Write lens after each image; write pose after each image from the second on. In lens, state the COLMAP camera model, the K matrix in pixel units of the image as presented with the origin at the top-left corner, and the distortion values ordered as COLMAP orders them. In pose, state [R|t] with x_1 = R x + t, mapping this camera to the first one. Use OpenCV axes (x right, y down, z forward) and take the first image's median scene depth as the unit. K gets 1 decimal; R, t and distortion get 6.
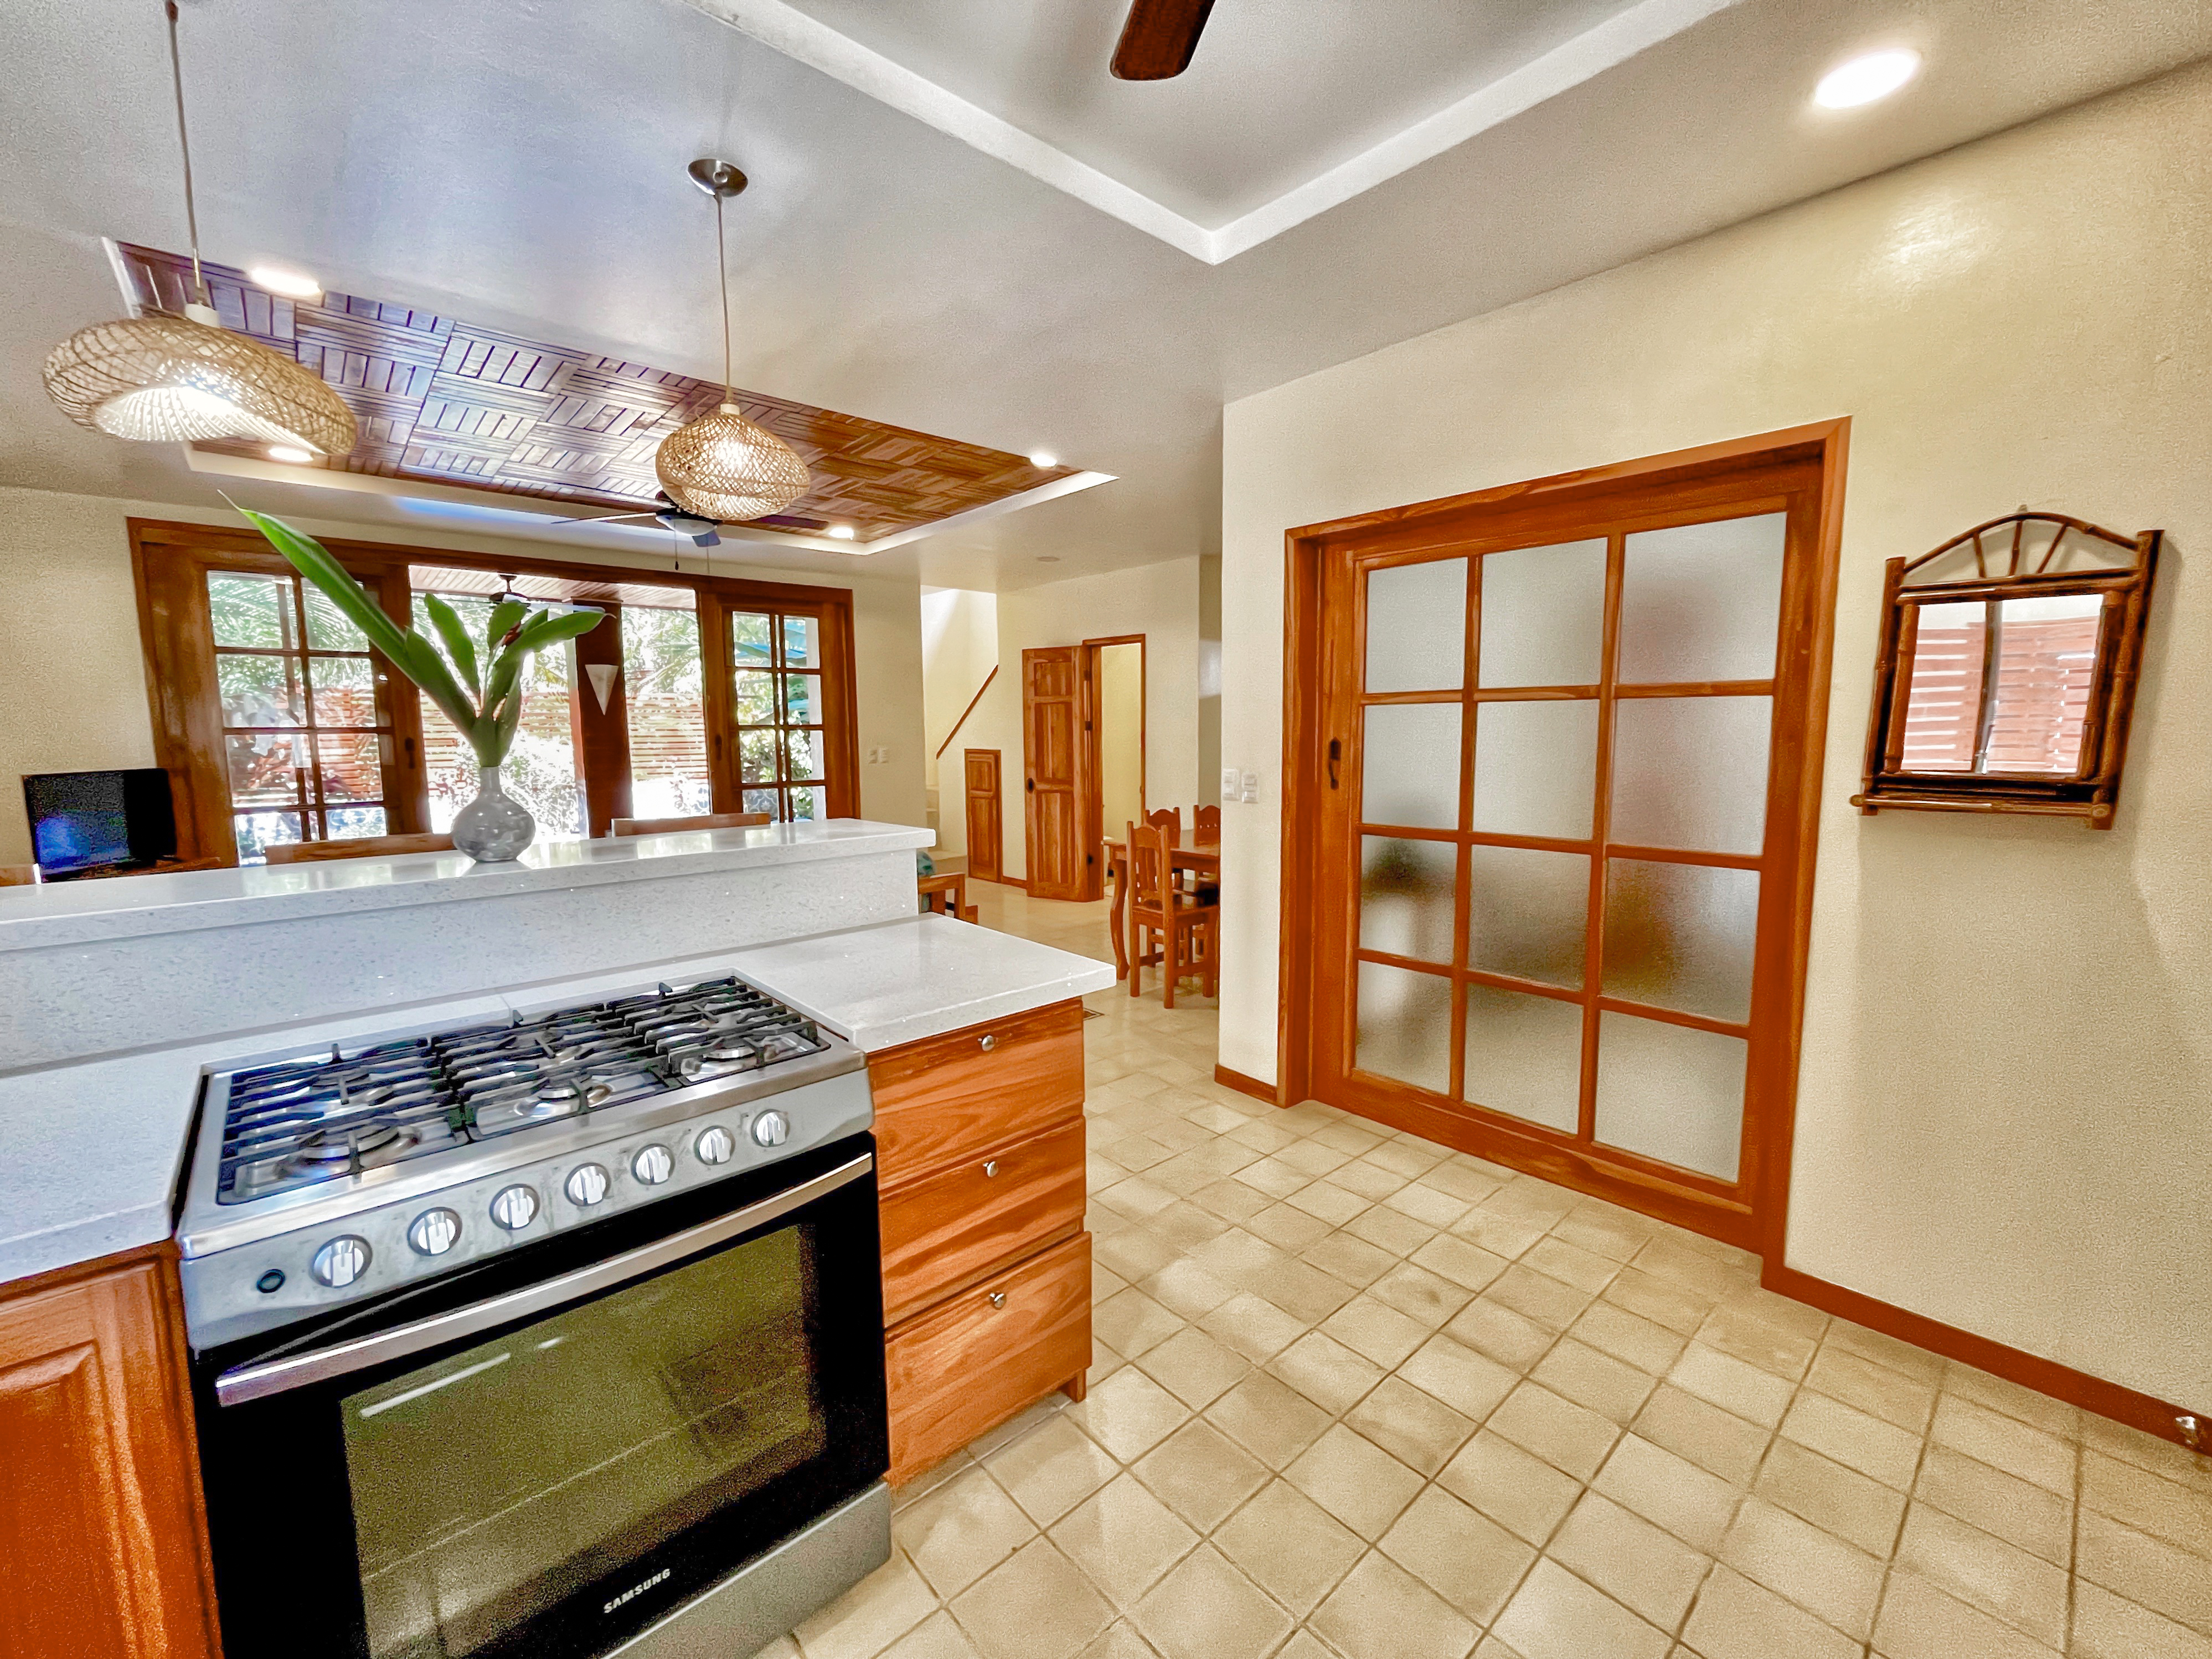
lens RADIAL K [[899.1, 0, 1106.0], [0, 899.1, 829.5], [0, 0, 1]] dist [-0.000671, -0.000075]
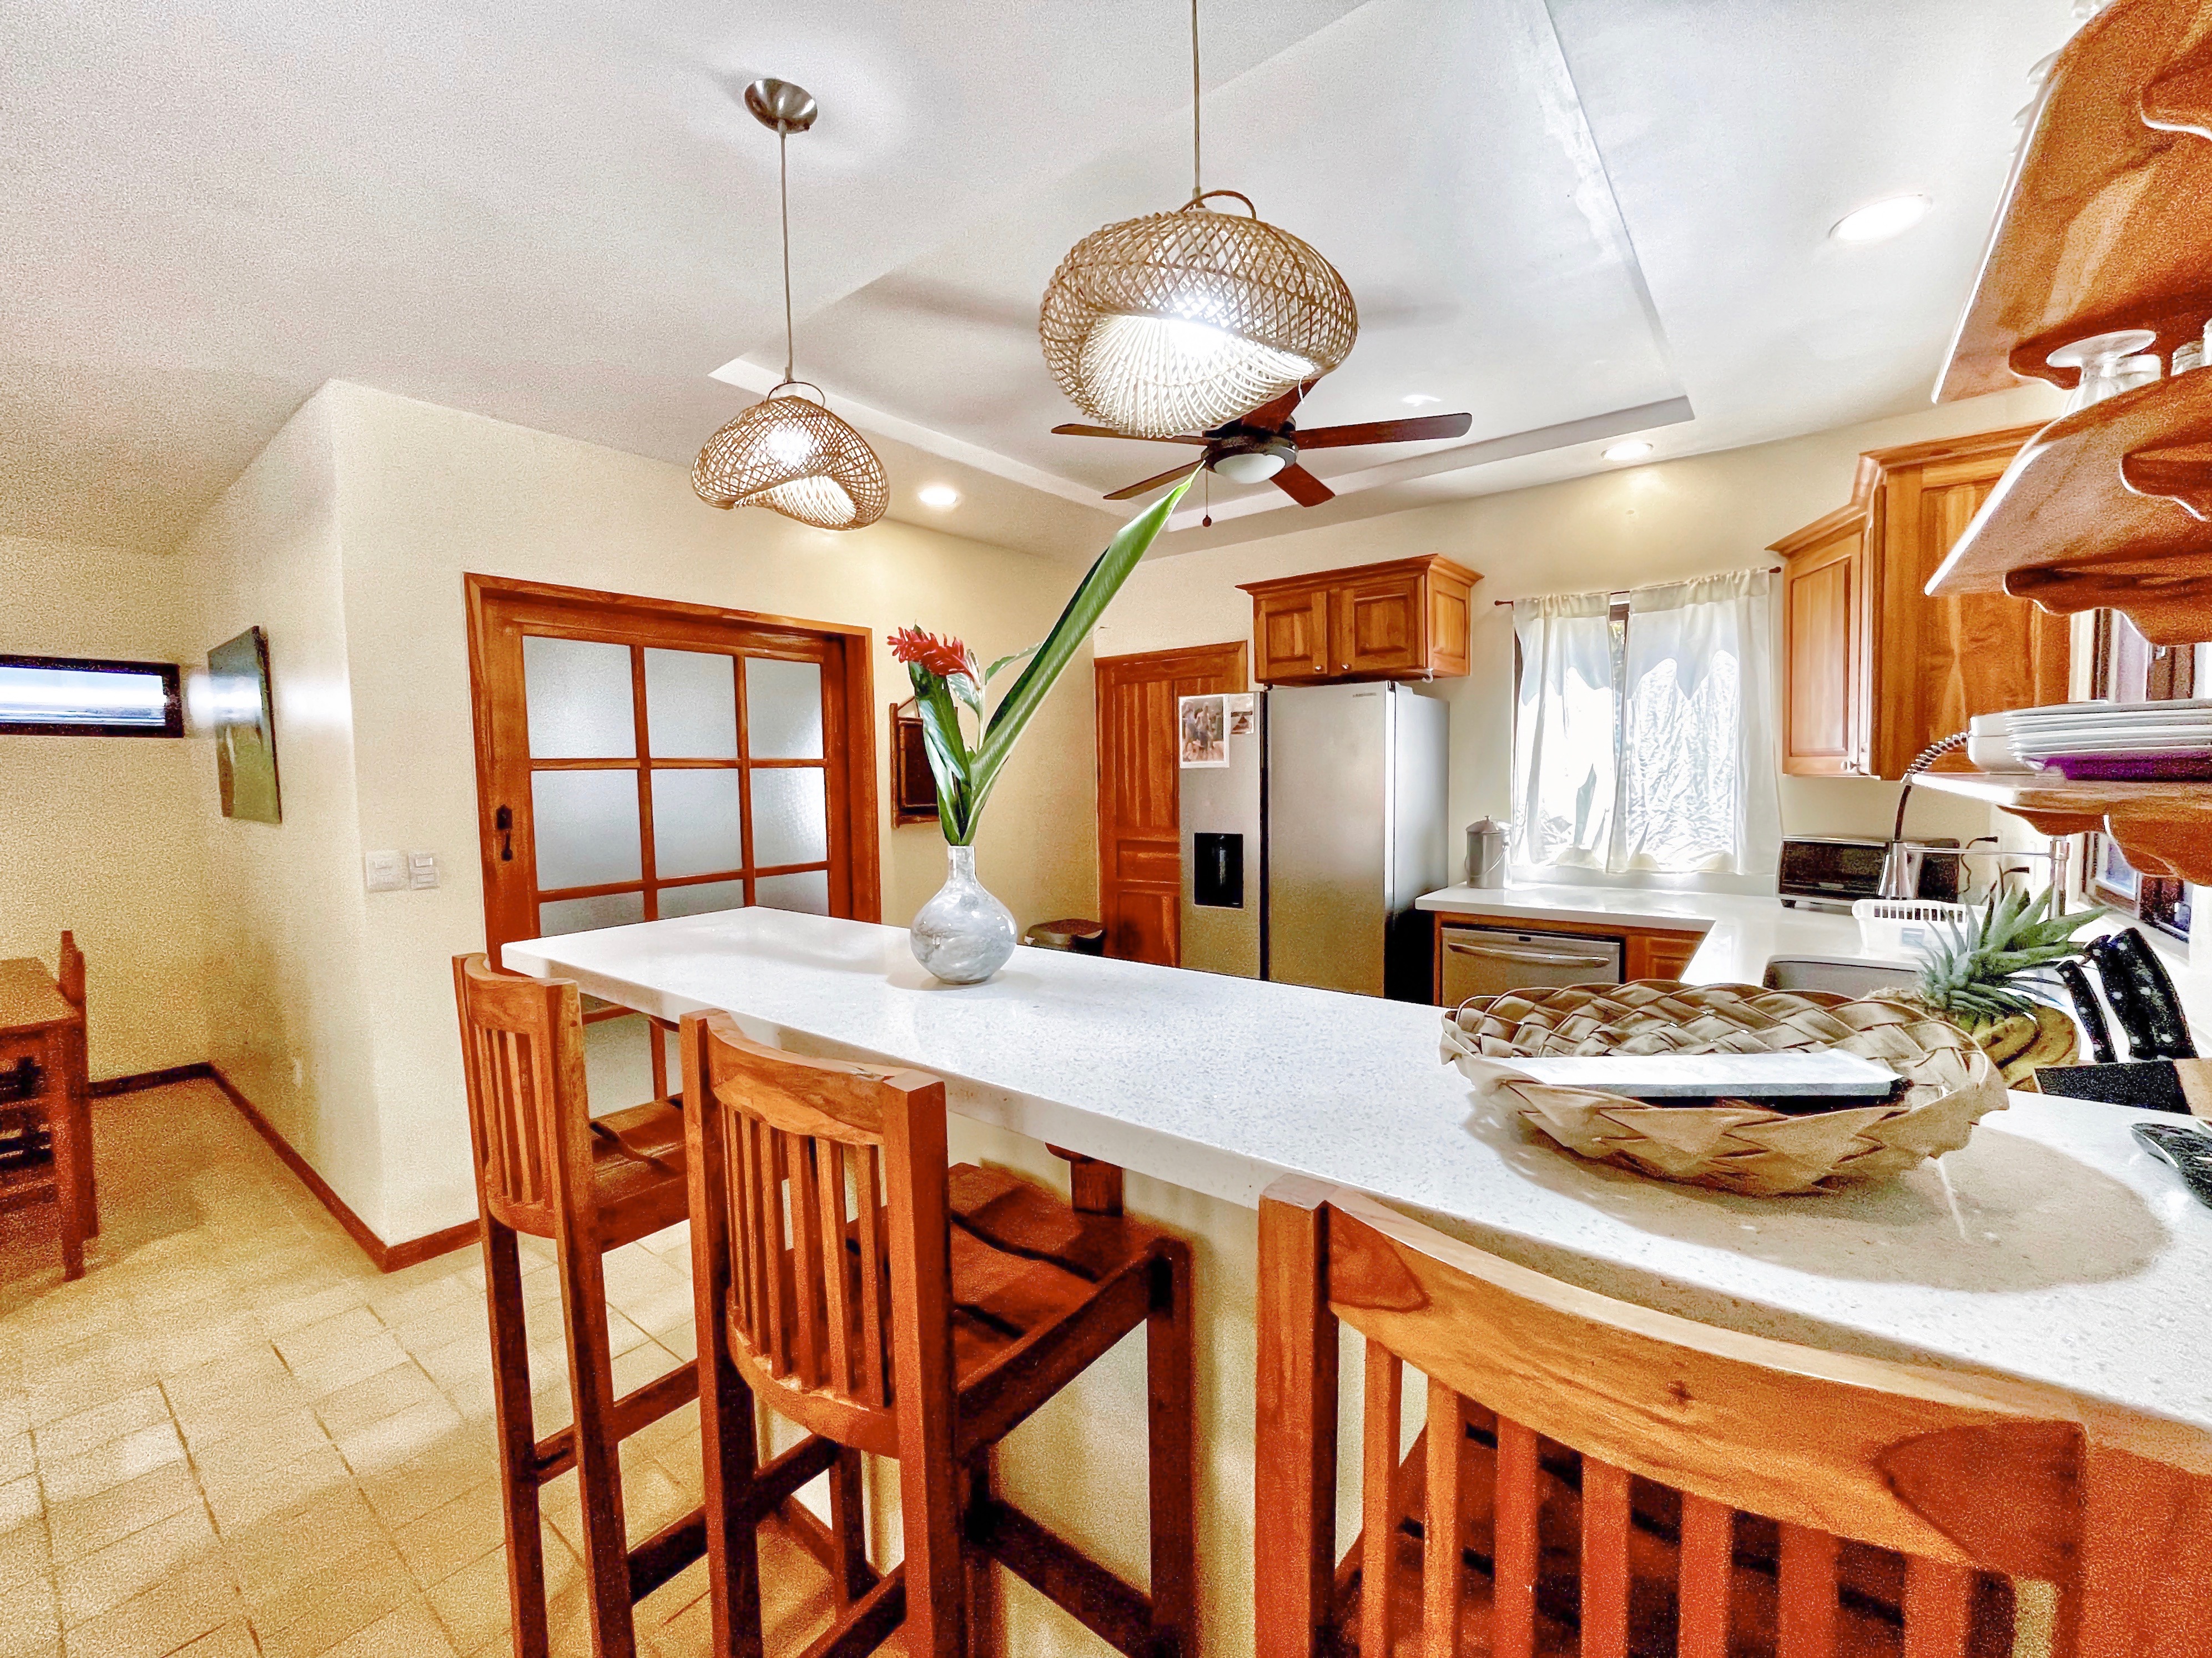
lens RADIAL K [[891.7, 0, 1106.0], [0, 891.7, 829.0], [0, 0, 1]] dist [0.000667, -0.018628]
pose [[-0.177349, -0.061047, 0.982253, -0.854917], [0.123172, 0.988850, 0.083696, -0.088819], [-0.976410, 0.135830, -0.167852, 0.623143]]
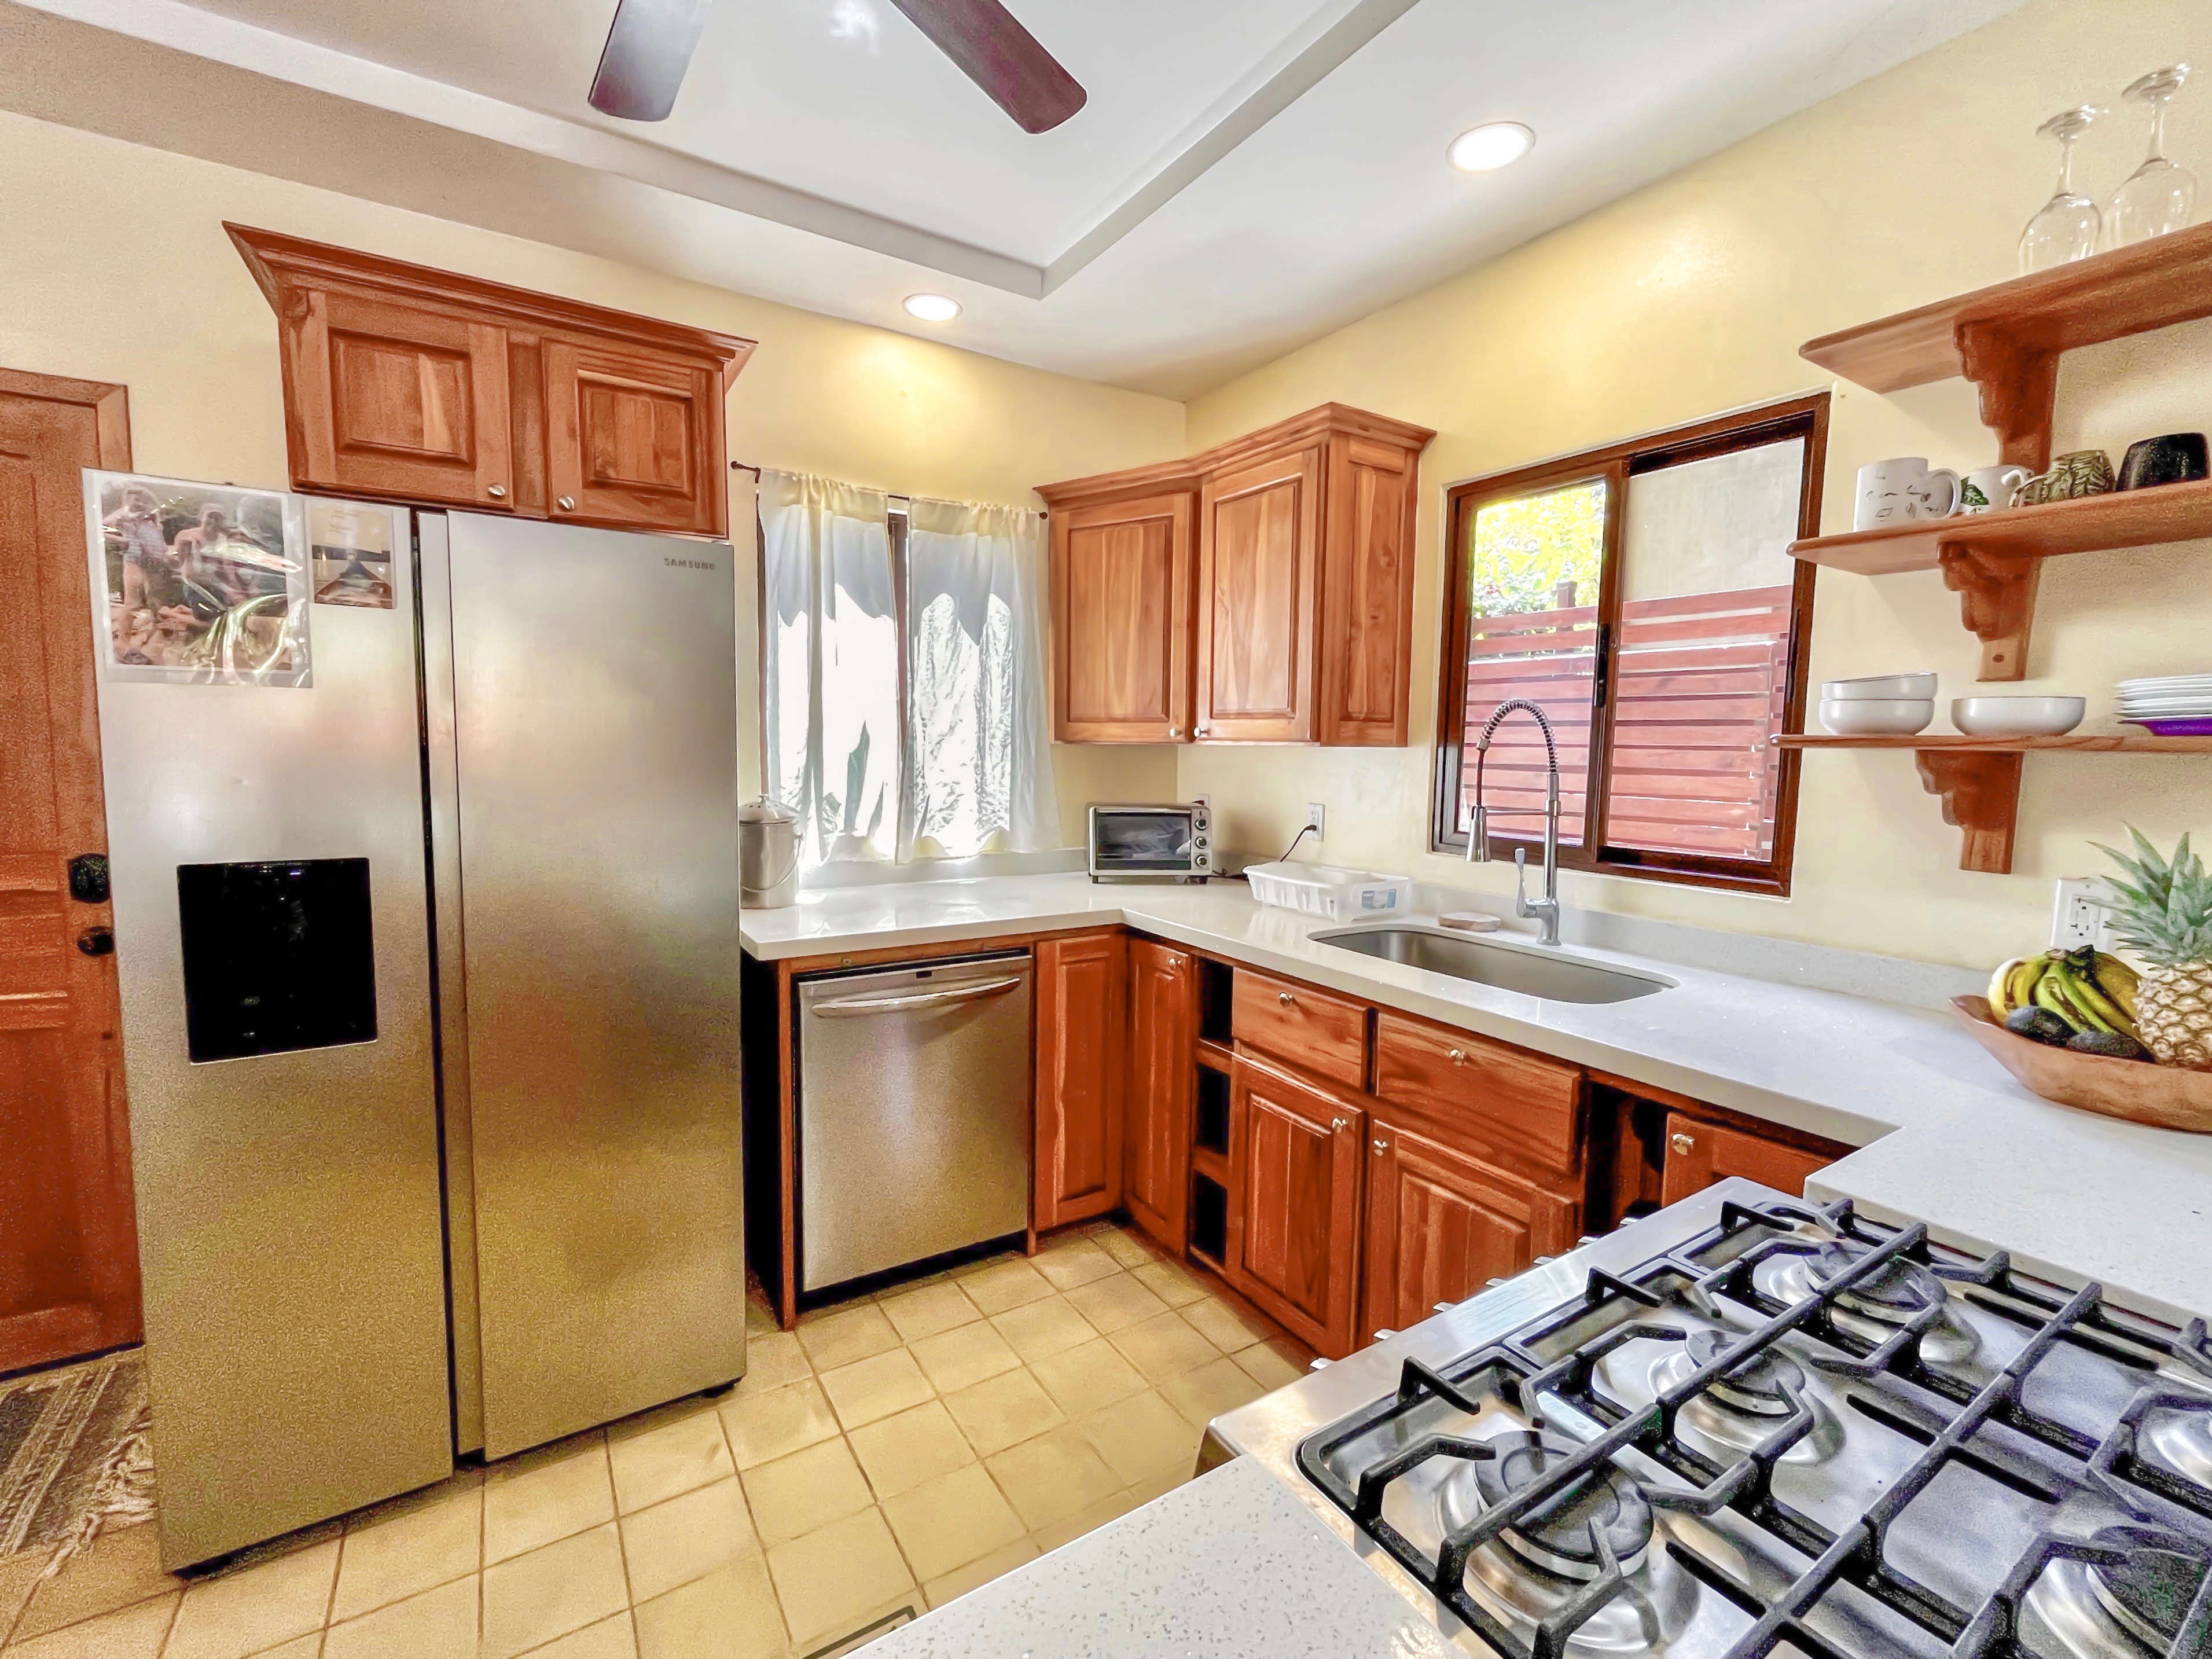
lens RADIAL K [[946.2, 0, 1106.0], [0, 946.2, 829.5], [0, 0, 1]] dist [-0.003938, -0.000602]
pose [[-0.985496, -0.032192, 0.166619, -0.148005], [0.001054, 0.980662, 0.195704, -0.073099], [-0.169697, 0.193041, -0.966405, 0.670650]]
